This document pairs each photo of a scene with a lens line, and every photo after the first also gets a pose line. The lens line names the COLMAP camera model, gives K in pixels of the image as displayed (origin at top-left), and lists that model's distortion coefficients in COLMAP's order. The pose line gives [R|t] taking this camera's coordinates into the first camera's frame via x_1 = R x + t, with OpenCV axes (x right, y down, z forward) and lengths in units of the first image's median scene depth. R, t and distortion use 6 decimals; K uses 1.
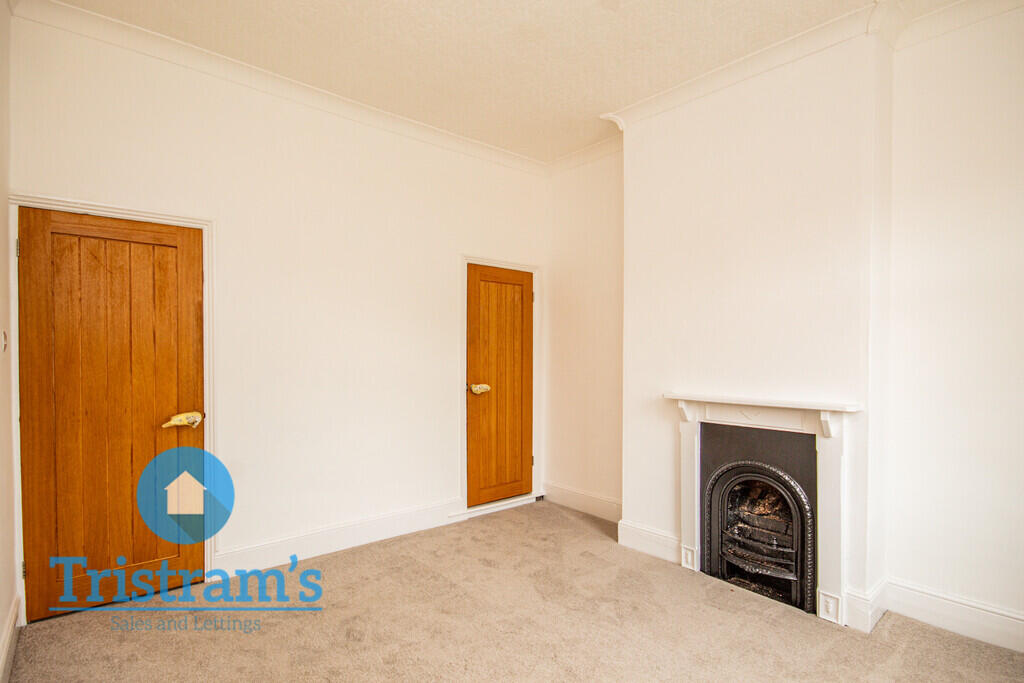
lens RADIAL K [[527.6, 0, 509.3], [0, 527.6, 350.8], [0, 0, 1]] dist [0.000292, 0.000126]
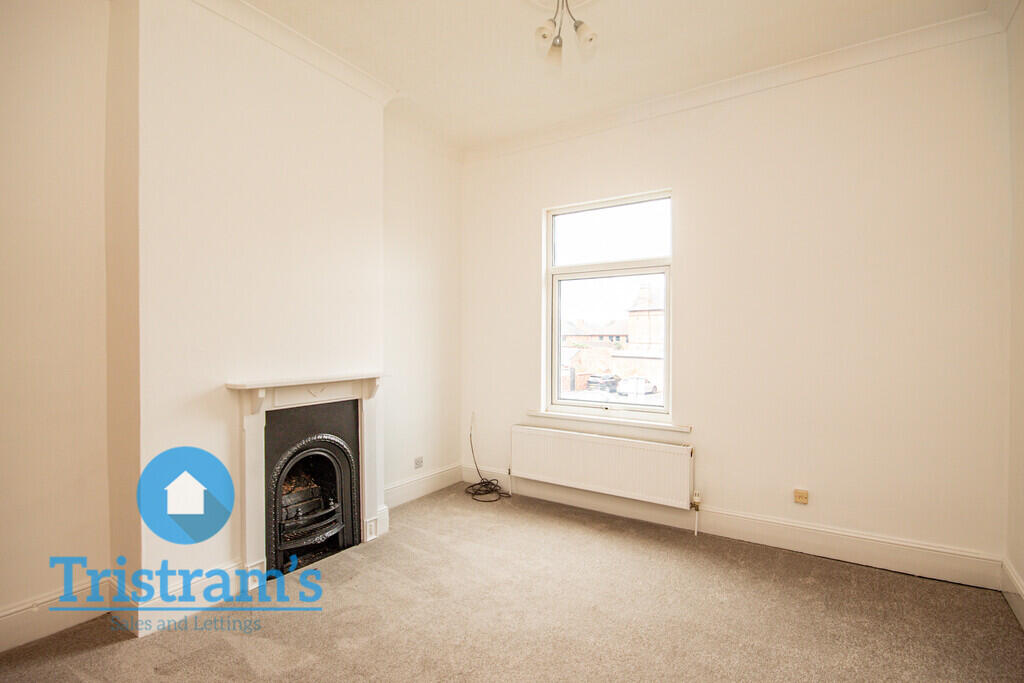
lens RADIAL K [[481.6, 0, 508.8], [0, 481.6, 341.0], [0, 0, 1]] dist [0.000565, 0.000048]
pose [[-0.292751, -0.000761, 0.956188, -0.553599], [-0.006435, 0.999979, -0.001175, 0.021217], [-0.956167, -0.006497, -0.292750, 0.918322]]
